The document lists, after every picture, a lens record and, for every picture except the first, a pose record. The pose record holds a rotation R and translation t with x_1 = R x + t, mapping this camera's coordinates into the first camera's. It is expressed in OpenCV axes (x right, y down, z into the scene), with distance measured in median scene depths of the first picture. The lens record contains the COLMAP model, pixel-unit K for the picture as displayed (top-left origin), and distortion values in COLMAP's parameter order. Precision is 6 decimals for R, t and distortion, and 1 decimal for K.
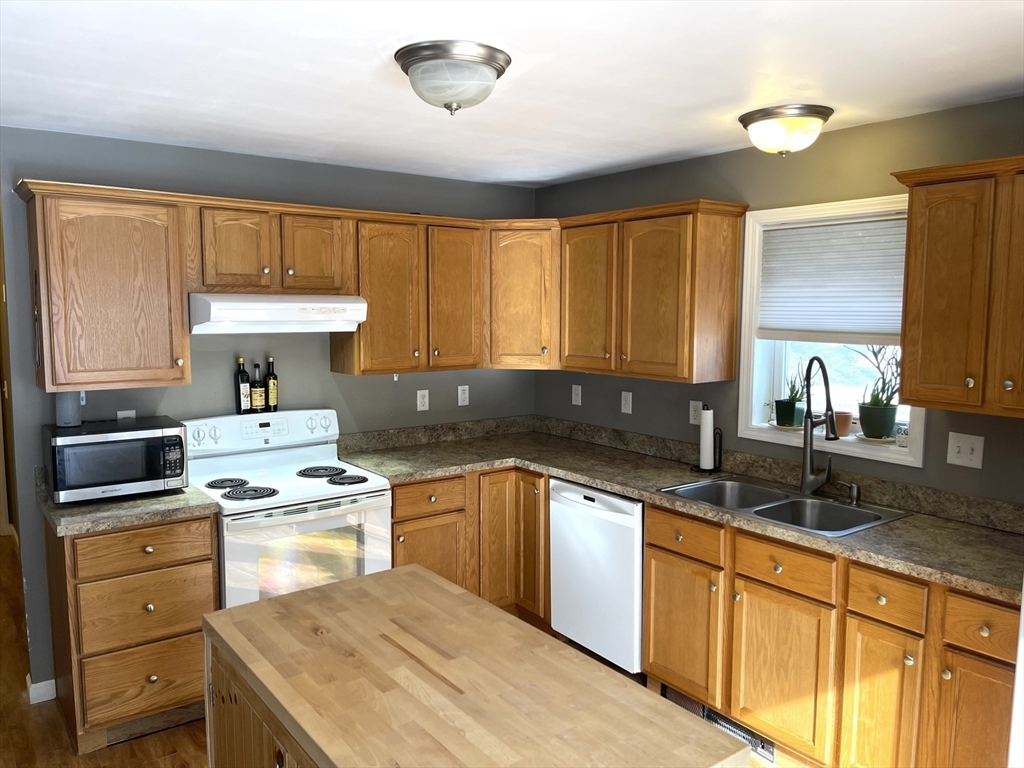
lens RADIAL K [[773.8, 0, 512.0], [0, 773.8, 384.0], [0, 0, 1]] dist [0.073938, -0.091542]
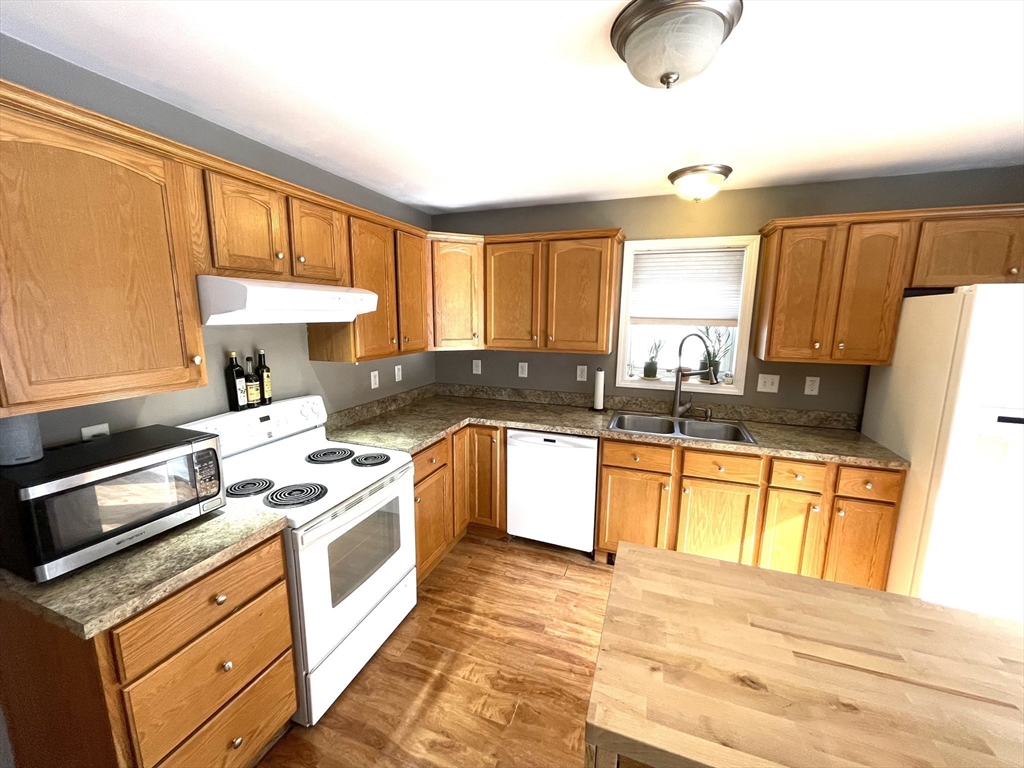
lens RADIAL K [[412.6, 0, 506.2], [0, 412.6, 384.0], [0, 0, 1]] dist [-0.000200, 0.000161]
pose [[0.840648, -0.088777, 0.534256, -0.377664], [0.050263, 0.995005, 0.086251, -0.023101], [-0.539245, -0.045653, 0.840911, 0.450809]]
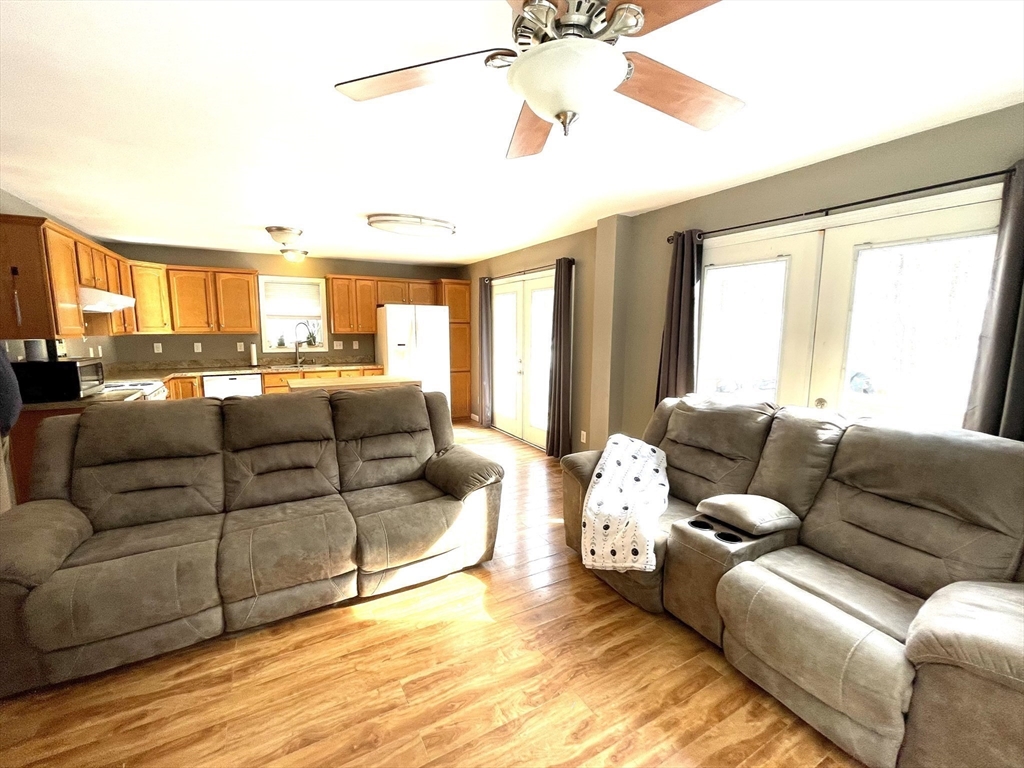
lens RADIAL K [[427.5, 0, 501.2], [0, 427.5, 382.1], [0, 0, 1]] dist [0.000336, 0.000272]
pose [[0.134554, -0.132004, 0.982074, -1.281121], [0.095163, 0.988227, 0.119793, 0.075813], [-0.986326, 0.077339, 0.145532, -0.112933]]
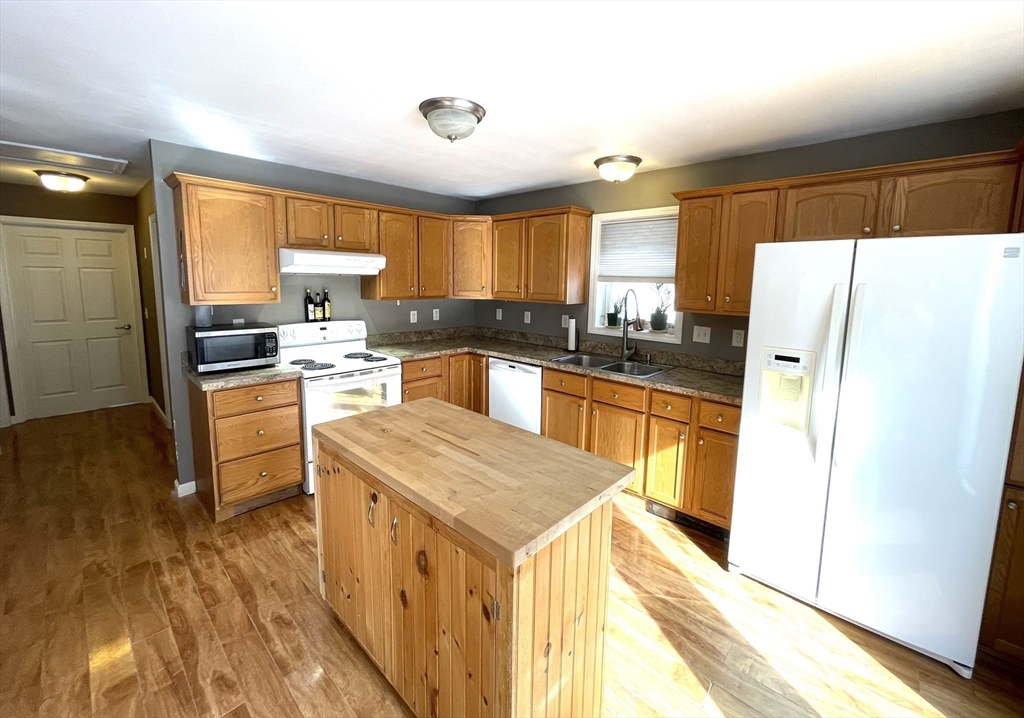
lens RADIAL K [[419.1, 0, 515.3], [0, 419.1, 330.3], [0, 0, 1]] dist [-0.000396, -0.000367]
pose [[0.984528, -0.006598, 0.175106, -0.070988], [0.002857, 0.999762, 0.021610, 0.041965], [-0.175207, -0.020775, 0.984312, 0.020369]]
